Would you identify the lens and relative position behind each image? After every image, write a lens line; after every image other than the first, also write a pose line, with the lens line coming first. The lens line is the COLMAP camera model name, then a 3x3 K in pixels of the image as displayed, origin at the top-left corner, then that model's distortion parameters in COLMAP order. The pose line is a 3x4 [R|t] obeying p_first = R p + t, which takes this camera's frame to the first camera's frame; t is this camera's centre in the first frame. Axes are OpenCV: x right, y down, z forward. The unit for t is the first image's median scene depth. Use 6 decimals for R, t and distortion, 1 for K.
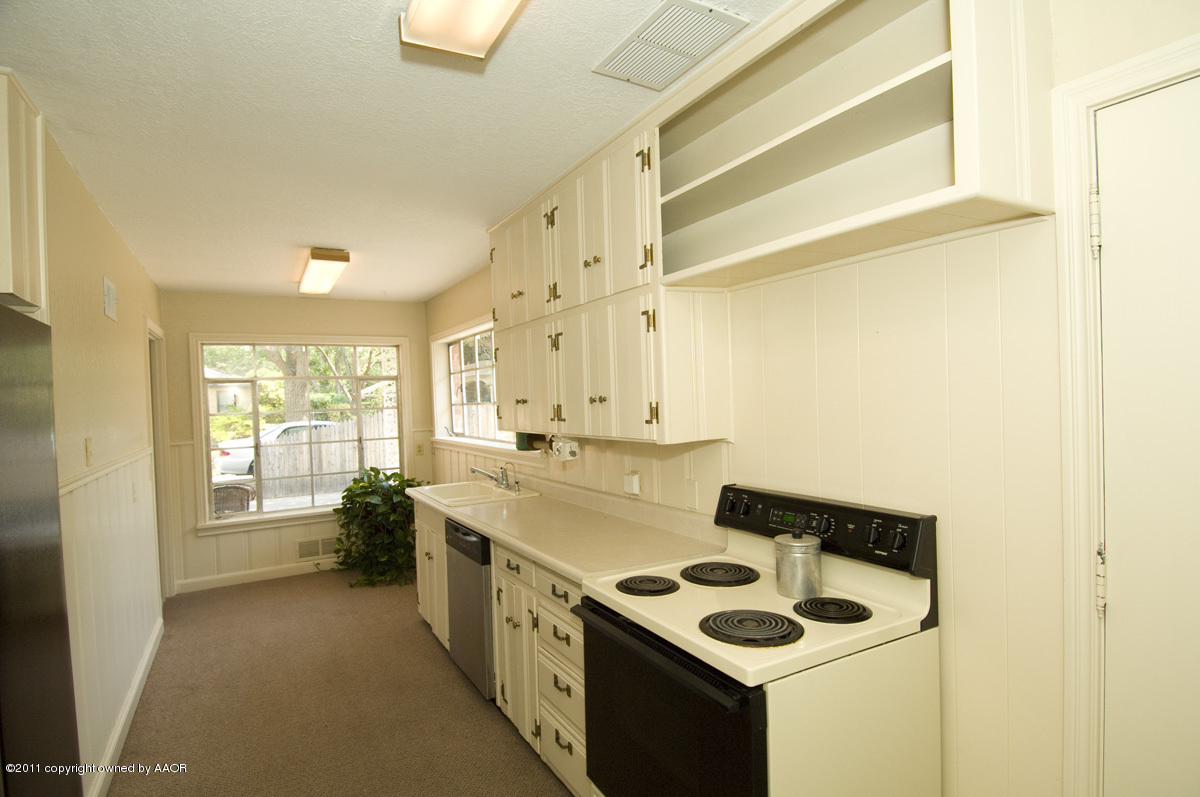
lens RADIAL K [[620.5, 0, 622.2], [0, 620.5, 404.0], [0, 0, 1]] dist [0.006047, -0.018512]
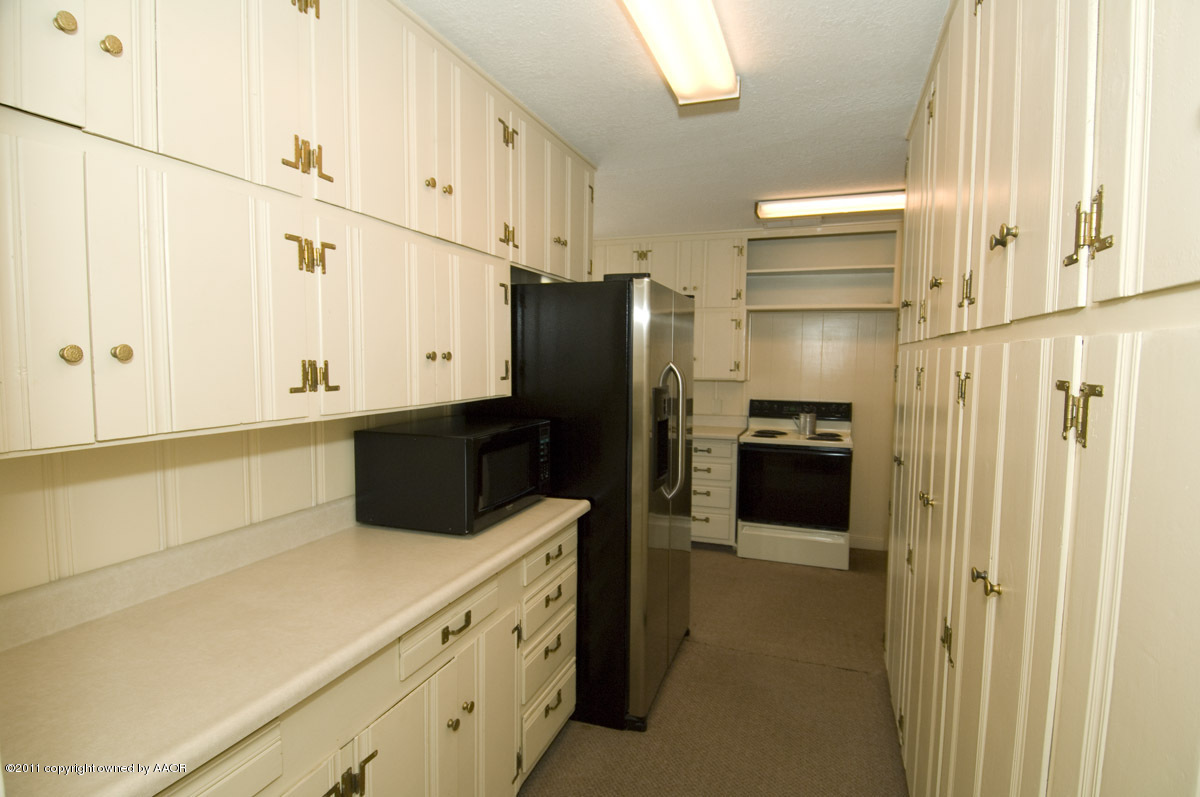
lens RADIAL K [[620.5, 0, 599.3], [0, 620.5, 404.4], [0, 0, 1]] dist [0.006047, -0.018512]
pose [[0.769376, -0.003203, 0.638788, -0.957298], [-0.031265, 0.998600, 0.042664, 0.039070], [-0.638030, -0.052796, 0.768199, -0.218958]]
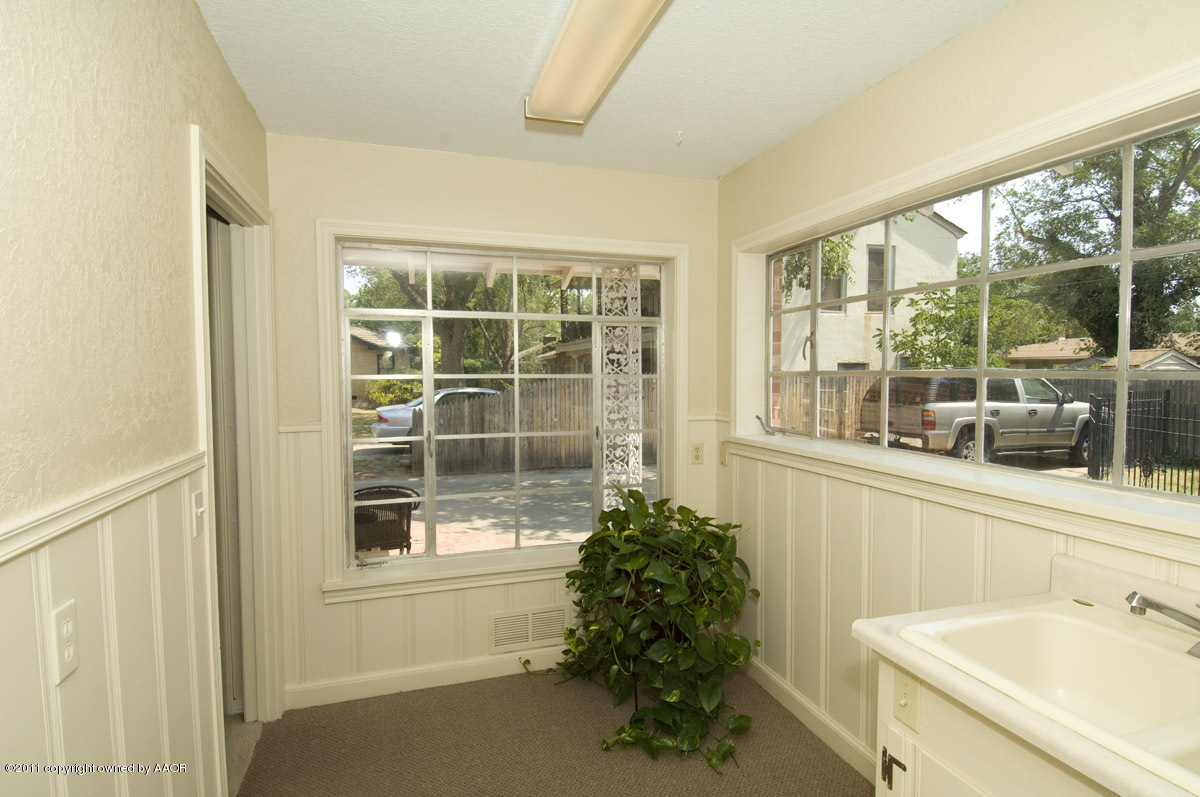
lens RADIAL K [[620.5, 0, 607.0], [0, 620.5, 398.2], [0, 0, 1]] dist [0.006047, -0.018512]
pose [[0.973724, 0.041463, -0.223924, -0.421877], [-0.034220, 0.998761, 0.036128, 0.011000], [0.225145, -0.027516, 0.973937, 0.673853]]
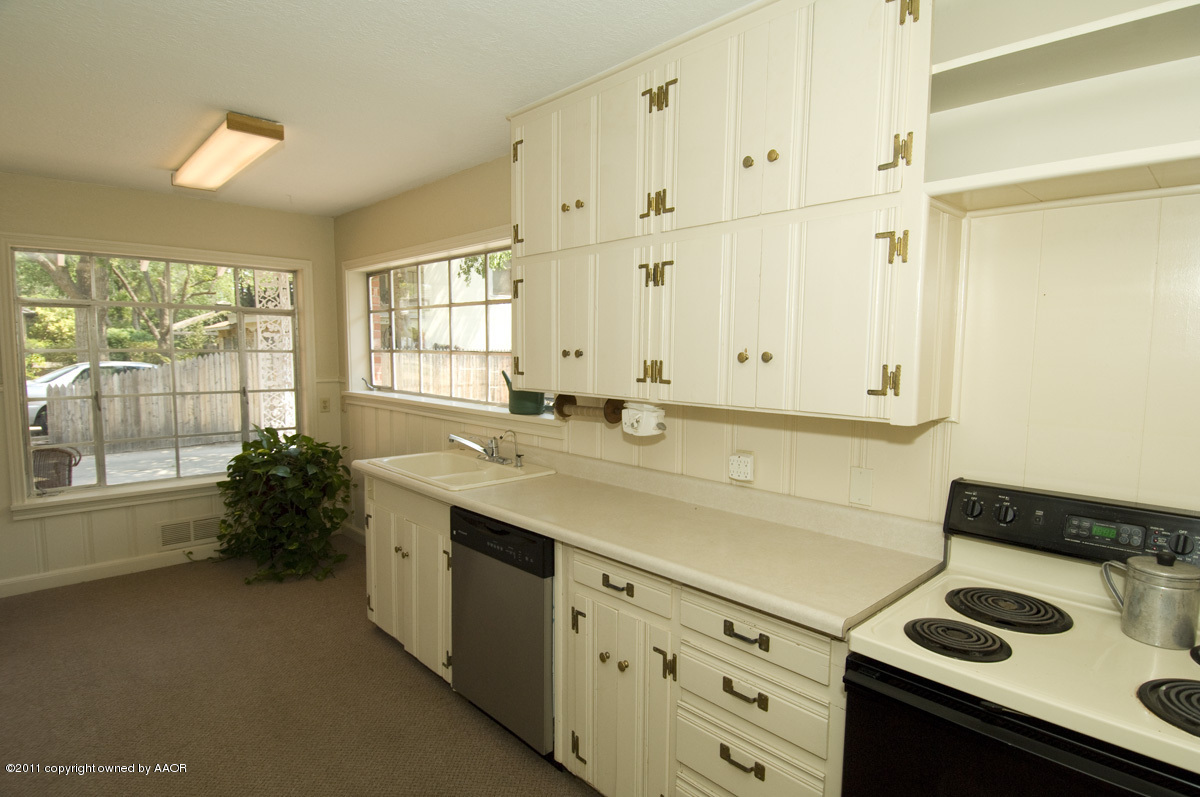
lens RADIAL K [[620.5, 0, 611.9], [0, 620.5, 404.1], [0, 0, 1]] dist [0.006047, -0.018512]
pose [[0.971607, 0.026110, 0.235154, -0.231180], [-0.042930, 0.996850, 0.066693, 0.004304], [-0.232672, -0.074895, 0.969667, 0.211834]]
